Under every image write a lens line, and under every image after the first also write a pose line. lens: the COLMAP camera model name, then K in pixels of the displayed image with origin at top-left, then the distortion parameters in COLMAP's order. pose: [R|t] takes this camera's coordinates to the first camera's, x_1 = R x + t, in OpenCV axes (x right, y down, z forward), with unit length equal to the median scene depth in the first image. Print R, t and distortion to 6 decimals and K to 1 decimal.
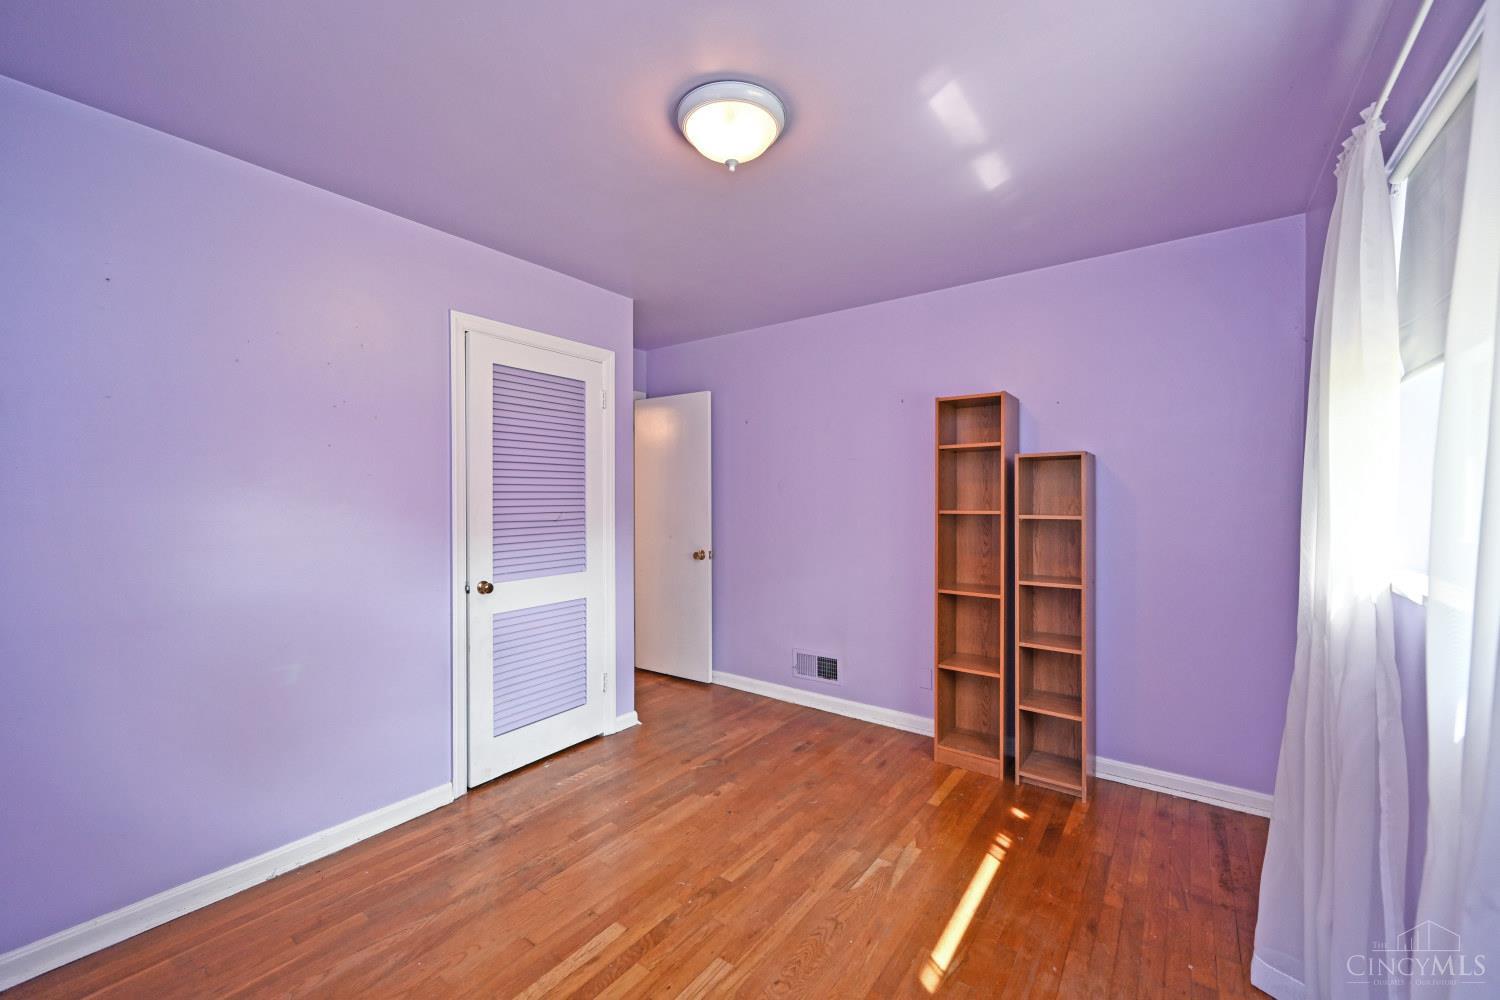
lens RADIAL K [[589.2, 0, 748.9], [0, 589.2, 500.6], [0, 0, 1]] dist [-0.001650, 0.000245]
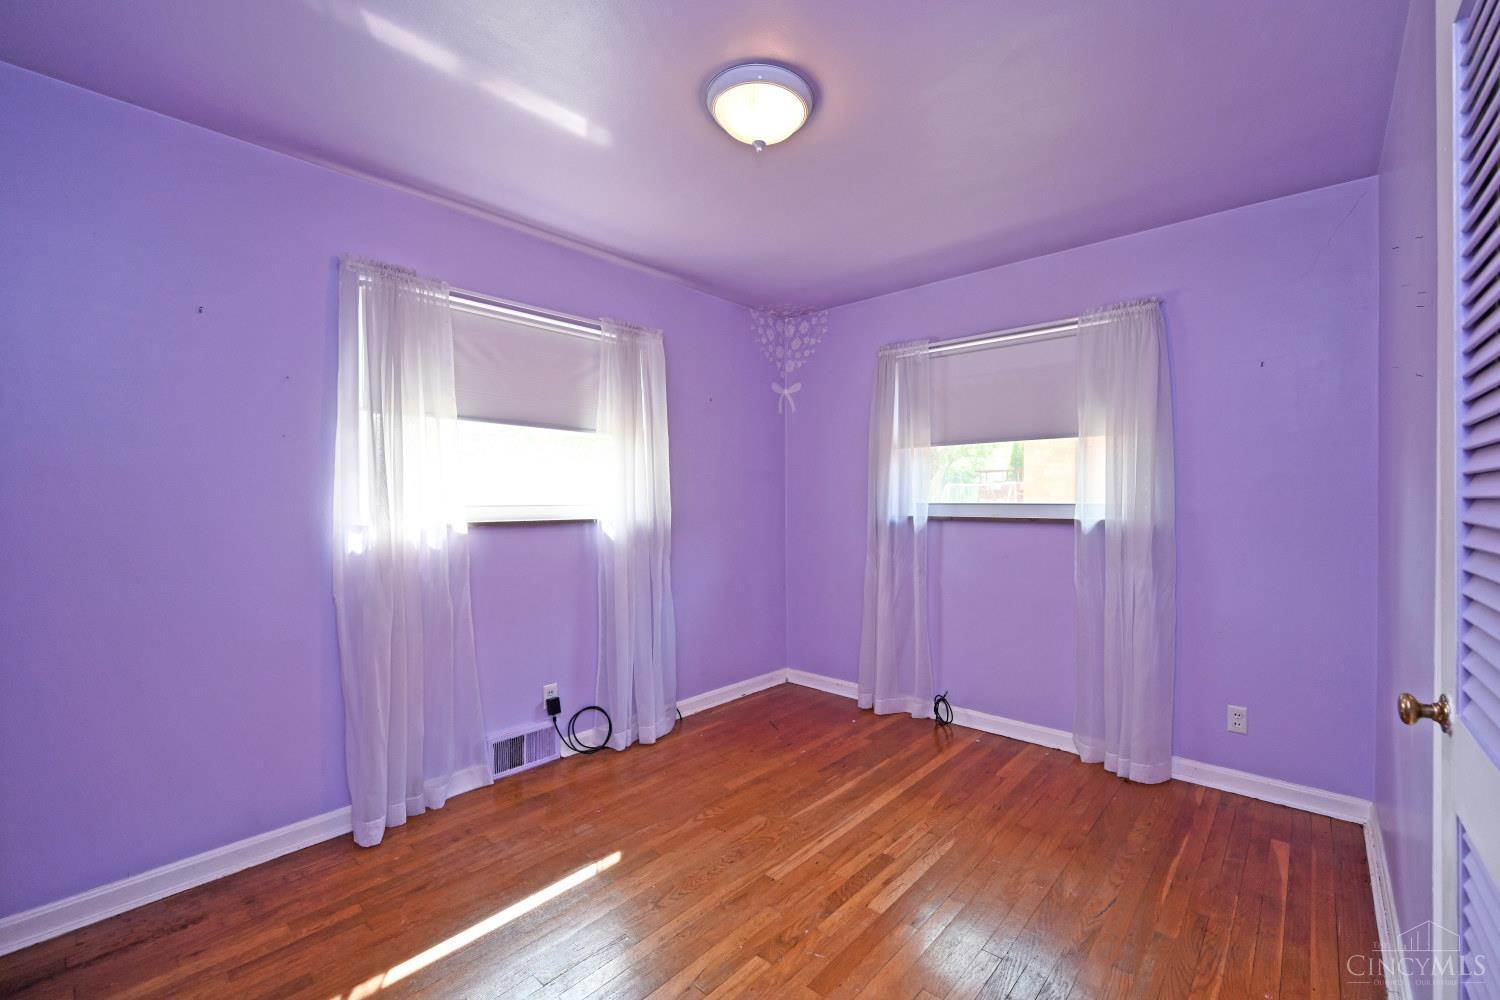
lens RADIAL K [[589.2, 0, 752.2], [0, 589.2, 502.3], [0, 0, 1]] dist [-0.001650, 0.000245]
pose [[-0.991792, -0.001344, 0.127858, -0.142067], [0.000382, 0.999909, 0.013478, 0.025369], [-0.127865, 0.013416, -0.991701, 2.031759]]
